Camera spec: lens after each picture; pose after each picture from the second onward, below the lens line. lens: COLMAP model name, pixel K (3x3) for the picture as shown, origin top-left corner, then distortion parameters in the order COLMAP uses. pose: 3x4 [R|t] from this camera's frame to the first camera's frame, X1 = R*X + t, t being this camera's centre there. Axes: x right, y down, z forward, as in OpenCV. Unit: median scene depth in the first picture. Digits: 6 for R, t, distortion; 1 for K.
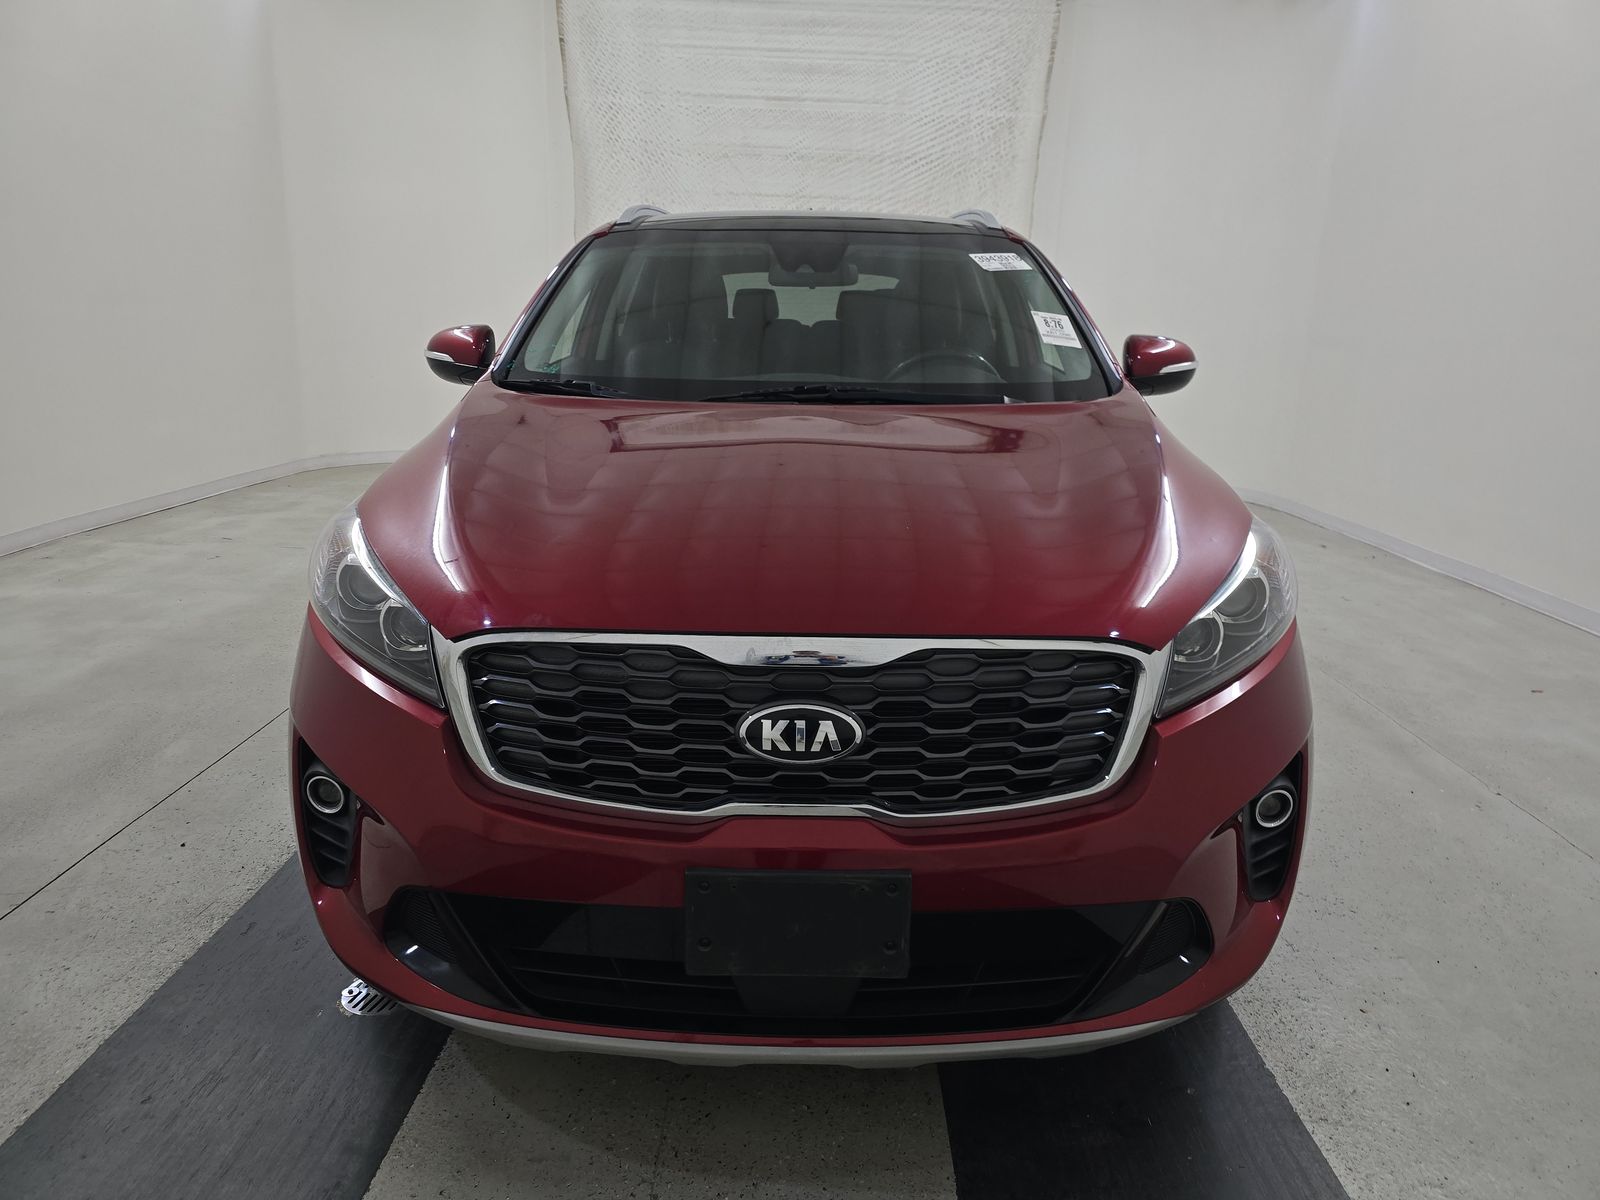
lens RADIAL K [[1078.1, 0, 796.3], [0, 1078.1, 605.9], [0, 0, 1]] dist [0.035485, -0.027179]
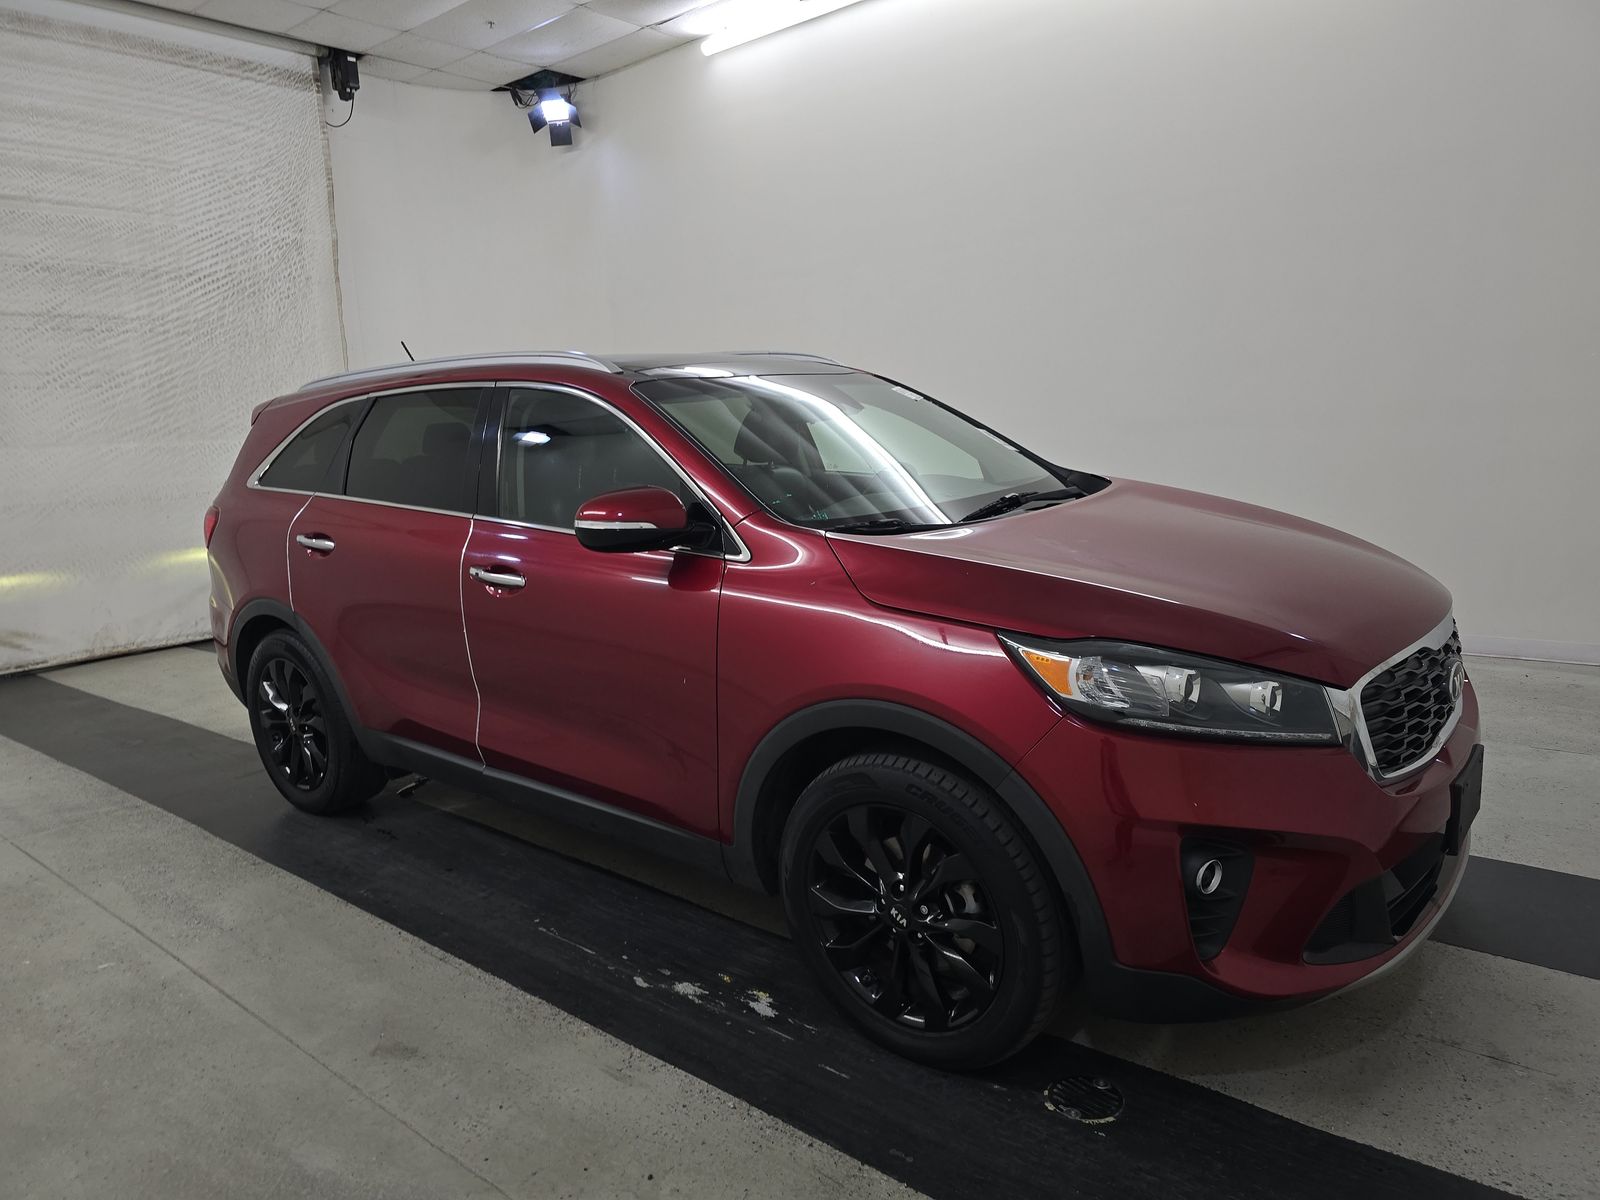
lens RADIAL K [[1078.1, 0, 798.9], [0, 1078.1, 606.2], [0, 0, 1]] dist [0.035485, -0.027179]
pose [[0.634190, -0.192736, 0.748770, -0.302265], [0.259245, 0.965379, 0.028918, -0.049919], [-0.728420, 0.175775, 0.662199, 0.099323]]
